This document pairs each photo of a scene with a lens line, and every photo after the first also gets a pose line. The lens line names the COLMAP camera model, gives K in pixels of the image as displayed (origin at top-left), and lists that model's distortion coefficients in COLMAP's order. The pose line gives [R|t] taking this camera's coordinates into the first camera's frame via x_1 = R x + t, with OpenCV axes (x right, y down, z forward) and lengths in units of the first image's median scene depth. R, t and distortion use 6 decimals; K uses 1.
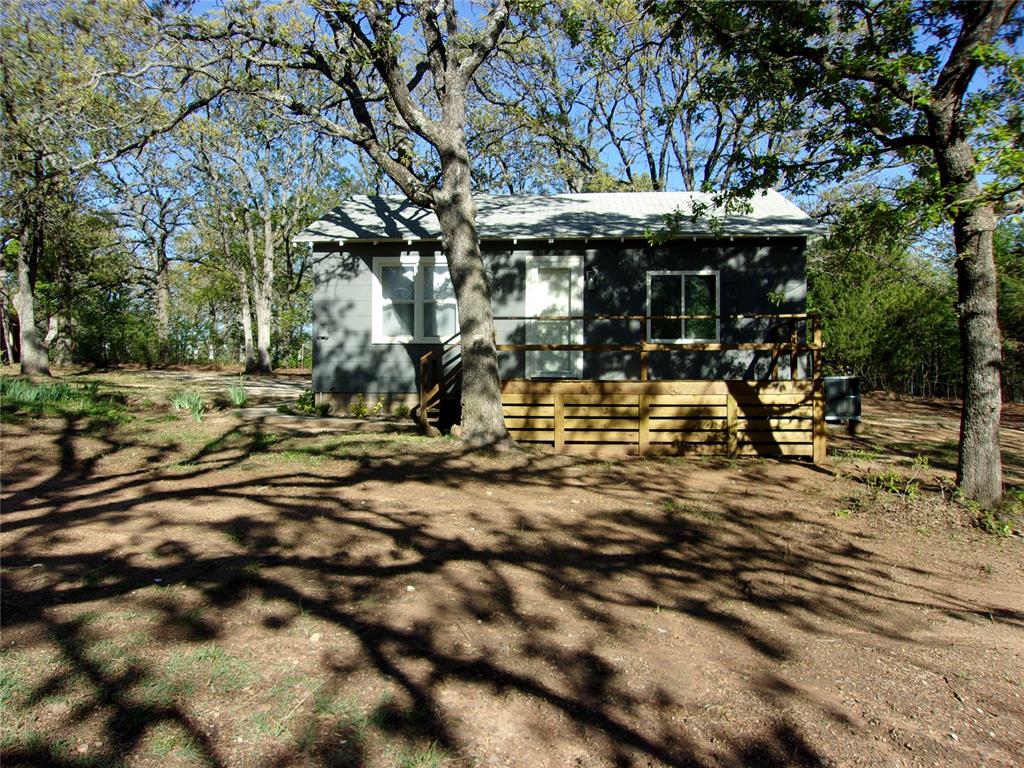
lens RADIAL K [[829.8, 0, 514.8], [0, 829.8, 385.6], [0, 0, 1]] dist [0.025404, -0.009061]
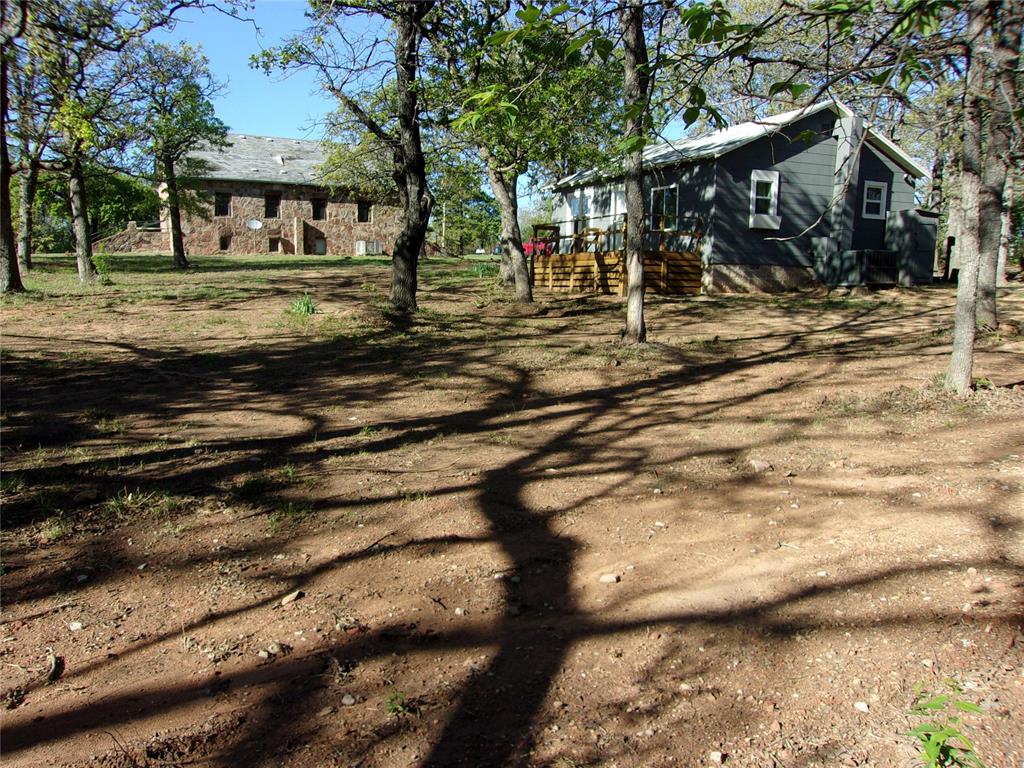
lens RADIAL K [[829.8, 0, 513.5], [0, 829.8, 392.4], [0, 0, 1]] dist [0.025404, -0.009061]
pose [[0.529516, 0.112238, -0.840842, 1.464381], [-0.021724, 0.992678, 0.118825, 0.073978], [0.848022, -0.044653, 0.528077, -0.123382]]
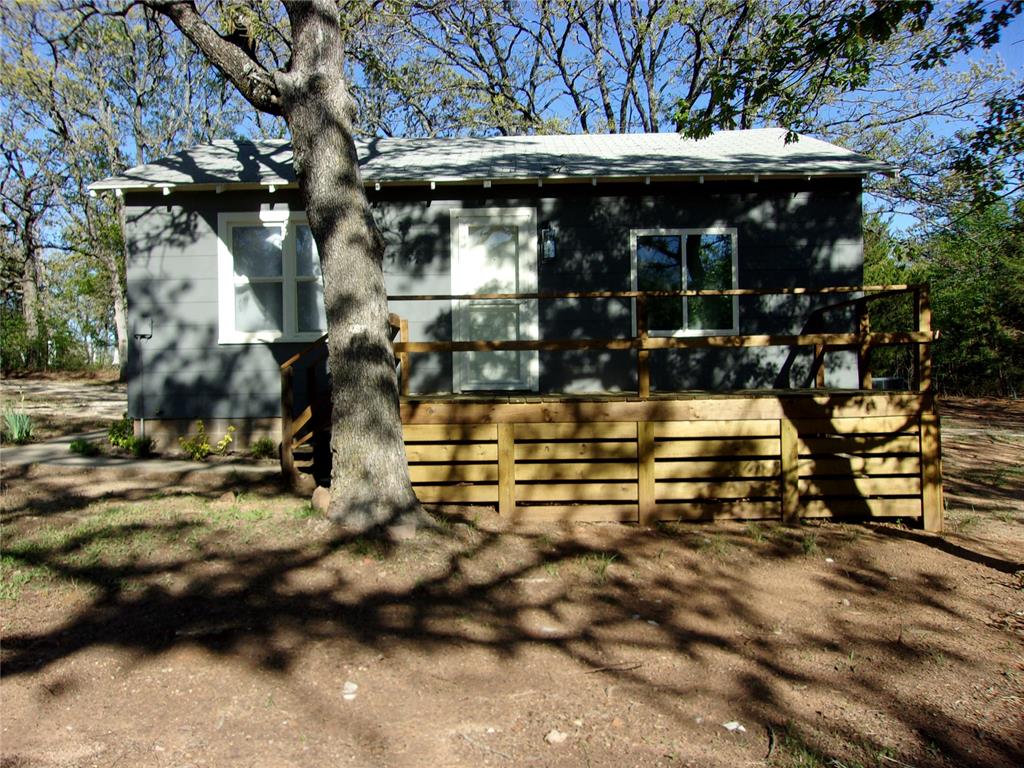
lens RADIAL K [[829.8, 0, 513.8], [0, 829.8, 378.8], [0, 0, 1]] dist [0.025404, -0.009061]
pose [[0.997408, -0.018525, 0.069533, 0.015748], [0.018766, 0.999820, -0.002818, -0.016856], [-0.069469, 0.004115, 0.997576, 0.339496]]
